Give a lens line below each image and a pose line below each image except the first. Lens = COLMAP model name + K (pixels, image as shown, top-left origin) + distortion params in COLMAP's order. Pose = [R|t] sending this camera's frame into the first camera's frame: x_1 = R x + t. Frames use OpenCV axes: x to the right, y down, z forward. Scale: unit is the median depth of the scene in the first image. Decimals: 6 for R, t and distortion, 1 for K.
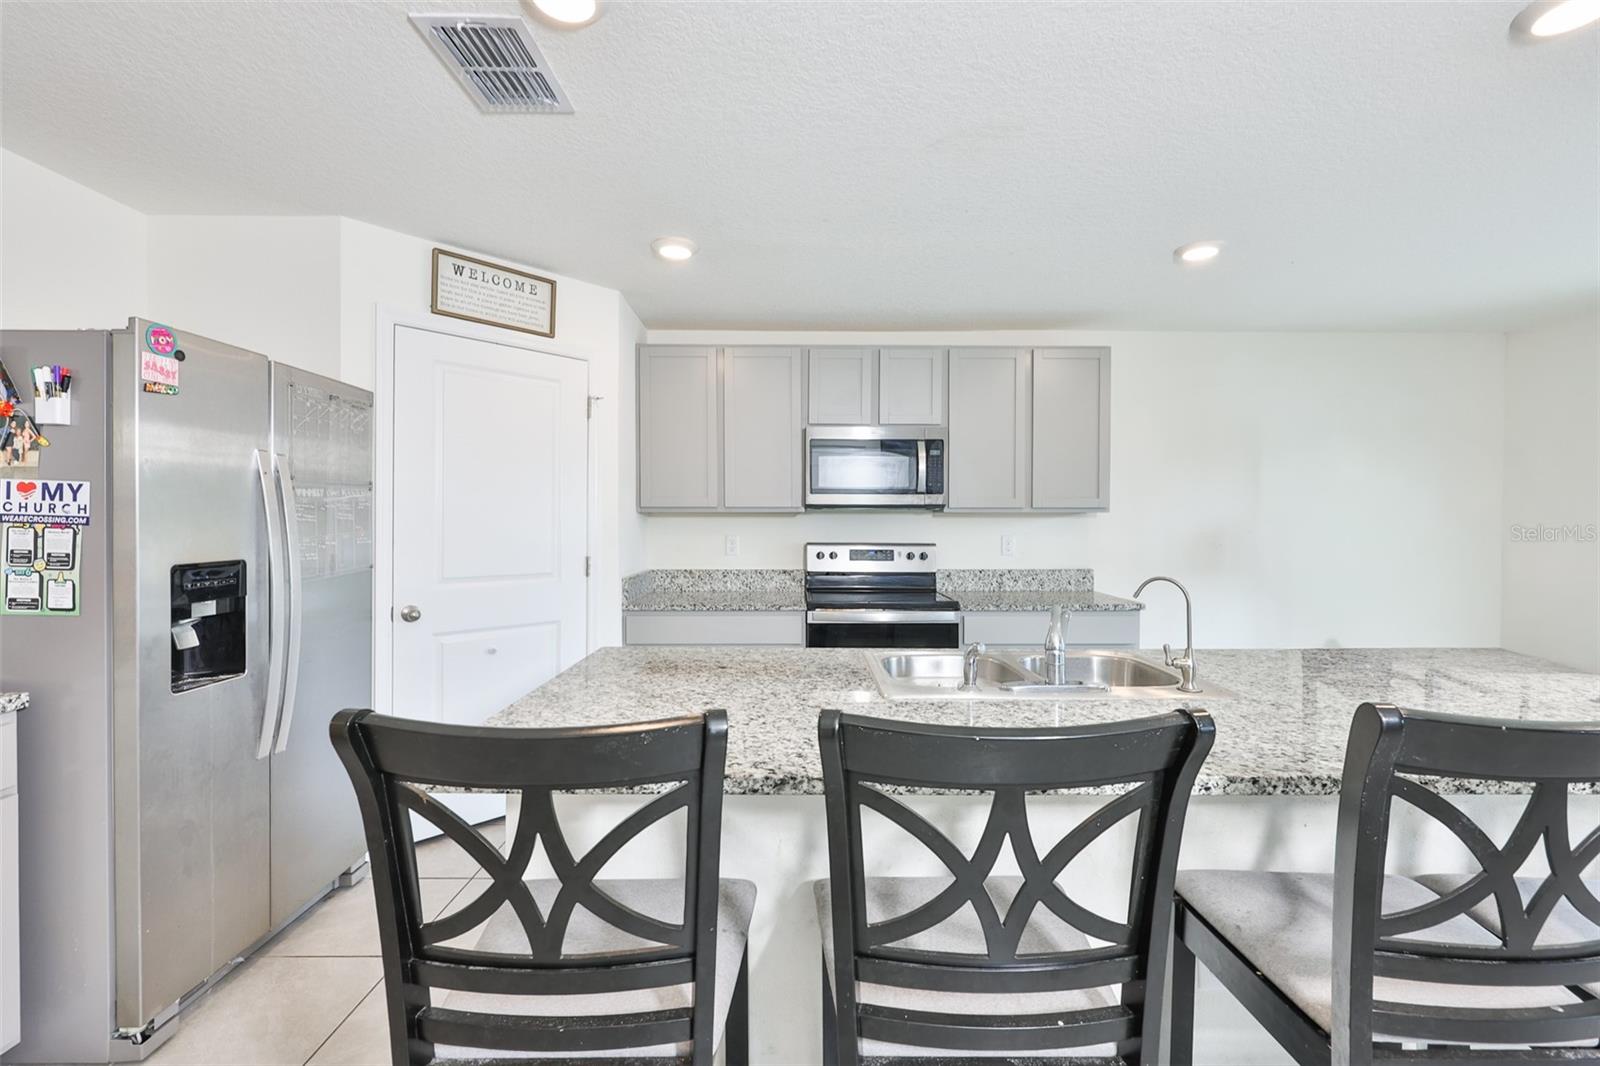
lens RADIAL K [[691.1, 0, 792.1], [0, 691.1, 530.7], [0, 0, 1]] dist [-0.001628, 0.001182]
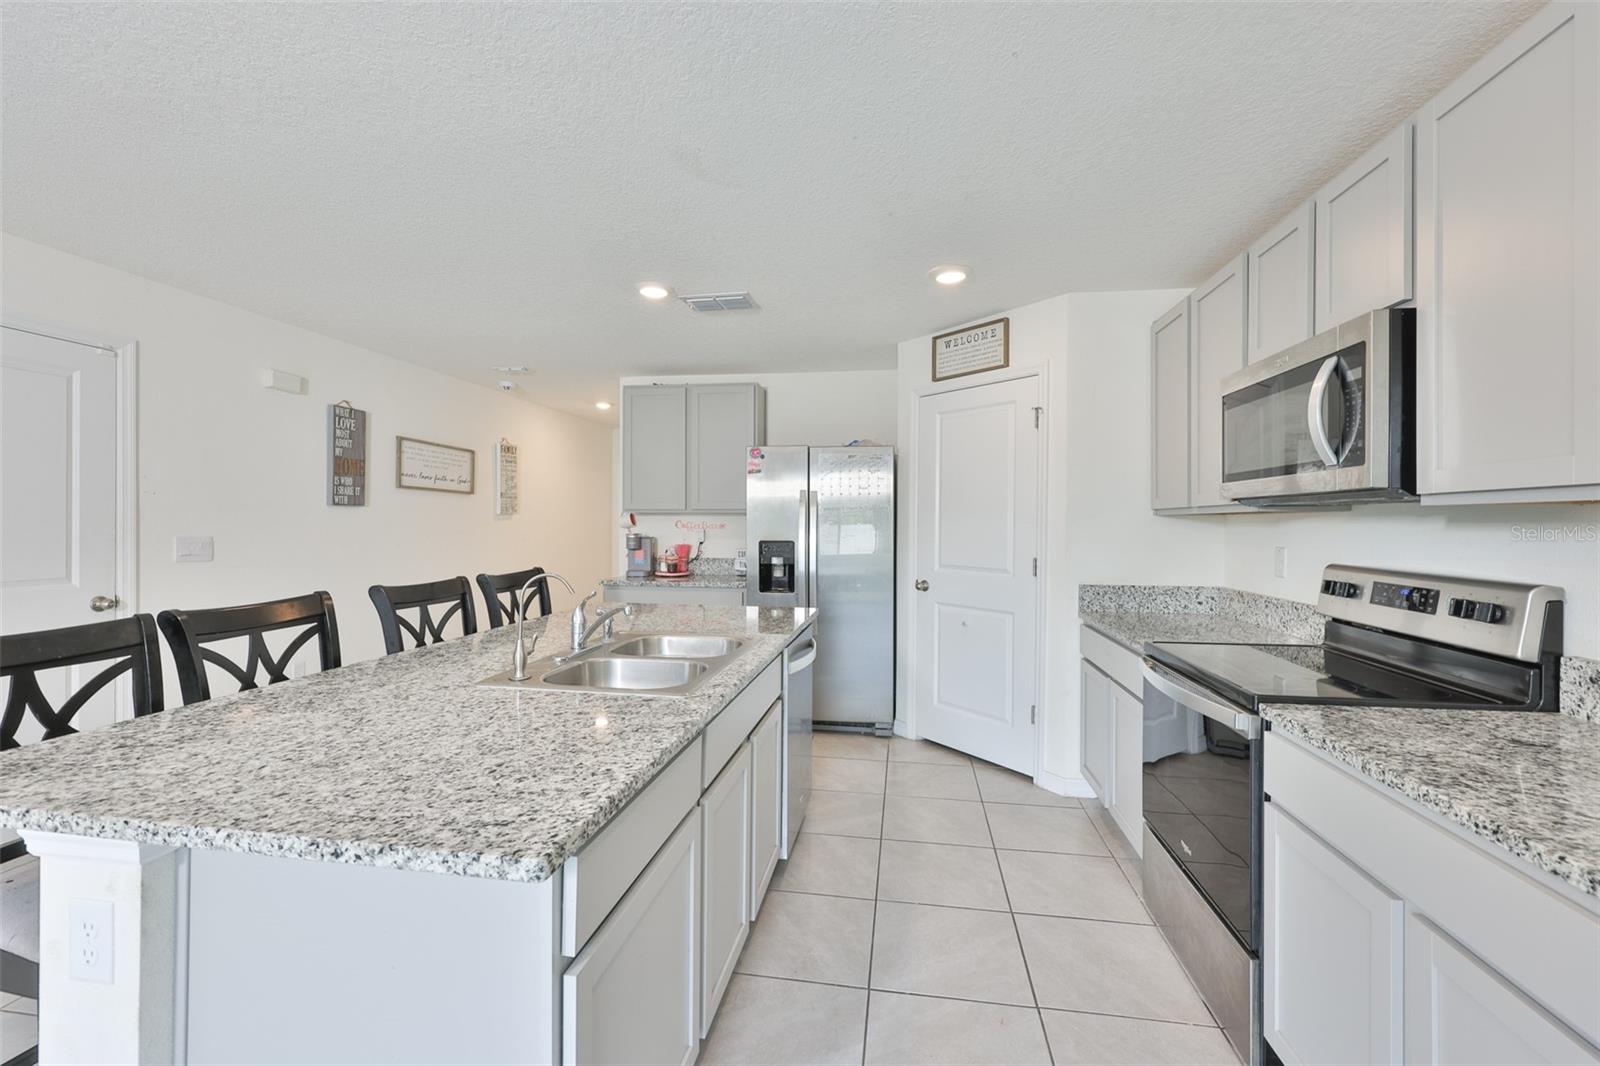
lens RADIAL K [[691.1, 0, 801.7], [0, 691.1, 522.4], [0, 0, 1]] dist [-0.001628, 0.001182]
pose [[-0.172787, -0.003636, -0.984952, 0.768031], [-0.020776, 0.999784, -0.000046, -0.009052], [0.984740, 0.020455, -0.172826, 0.779422]]
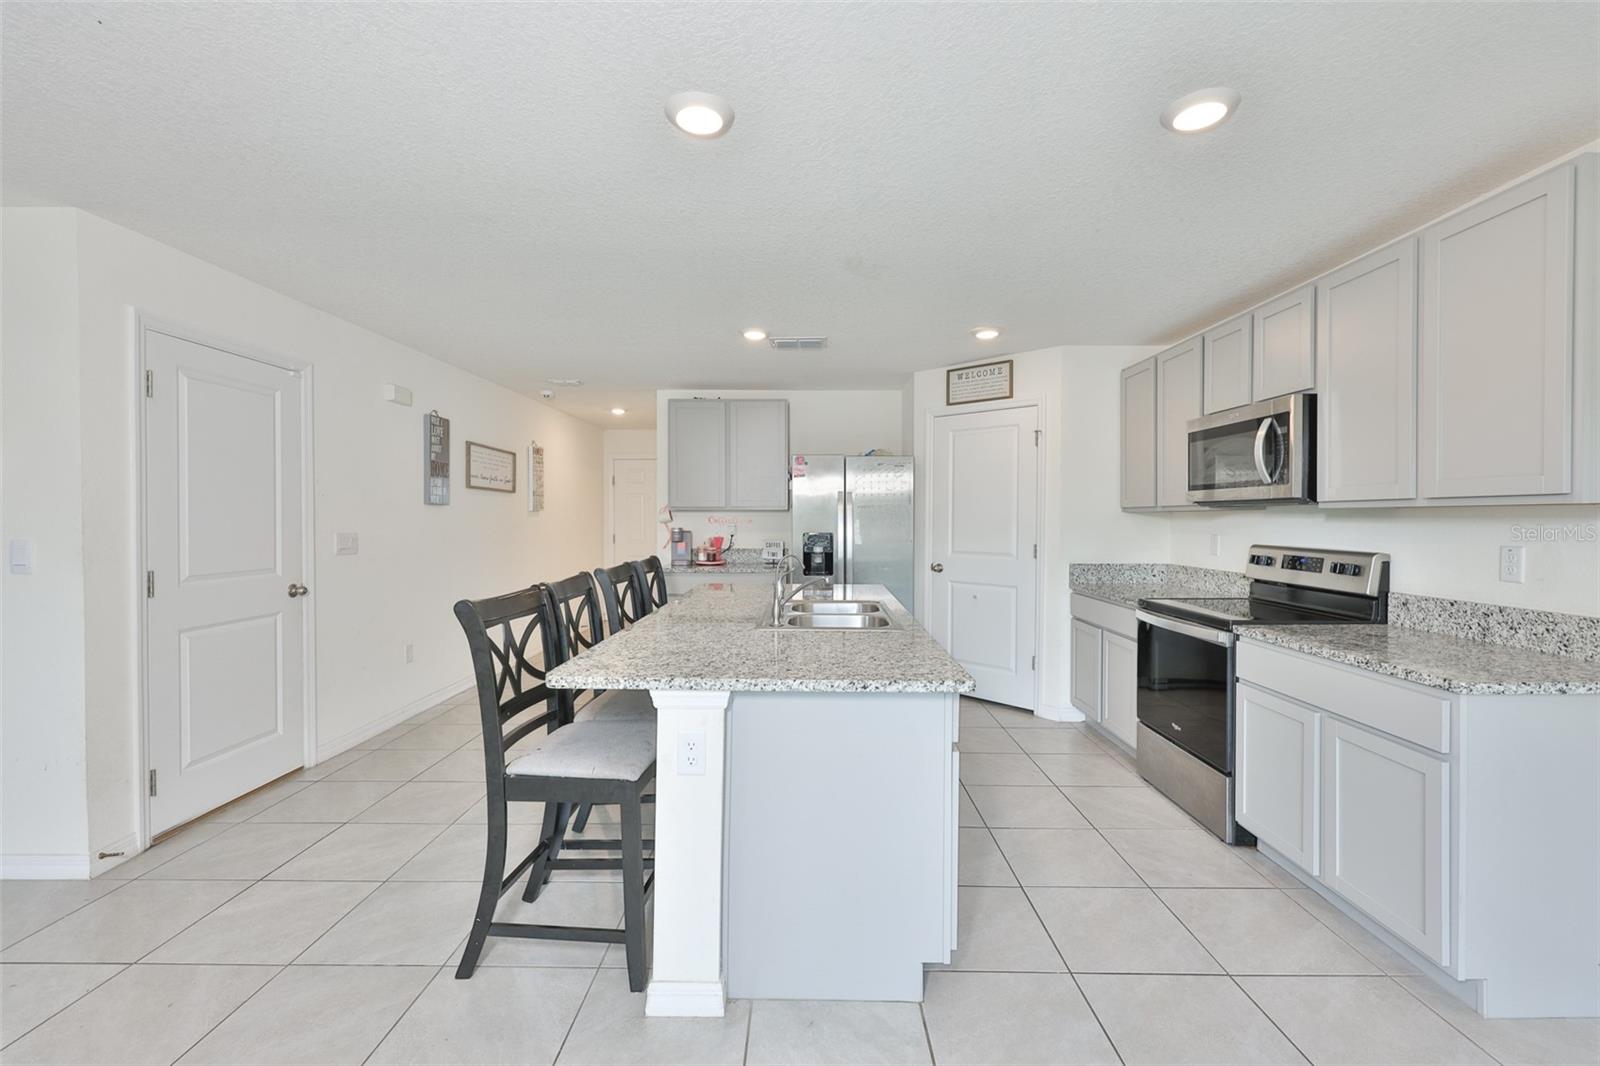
lens RADIAL K [[691.9, 0, 805.8], [0, 691.9, 522.9], [0, 0, 1]] dist [0.002596, -0.000625]
pose [[-0.027044, 0.006675, -0.999612, 1.058624], [-0.016642, 0.999836, 0.007127, -0.007598], [0.999496, 0.016828, -0.026929, 0.536290]]
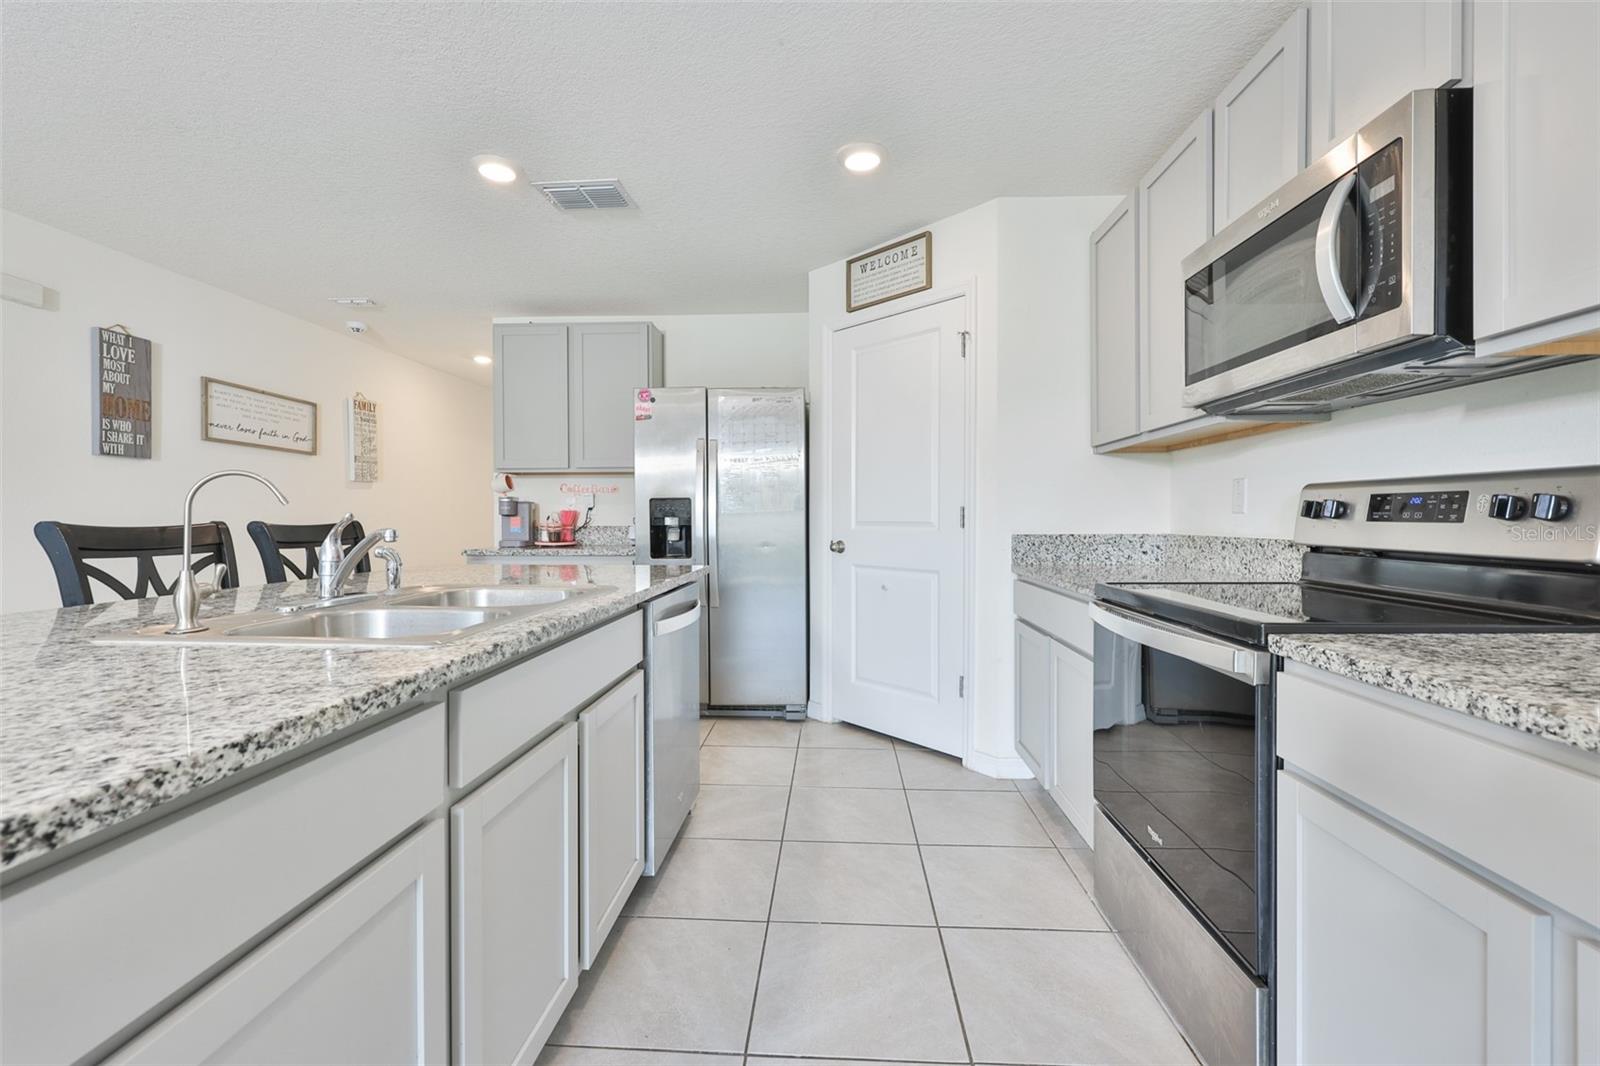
lens RADIAL K [[691.1, 0, 804.5], [0, 691.1, 521.7], [0, 0, 1]] dist [-0.001628, 0.001182]
pose [[-0.070099, 0.003103, -0.997535, 0.604702], [-0.013075, 0.999906, 0.004029, 0.053797], [0.997454, 0.013325, -0.070051, 0.803062]]
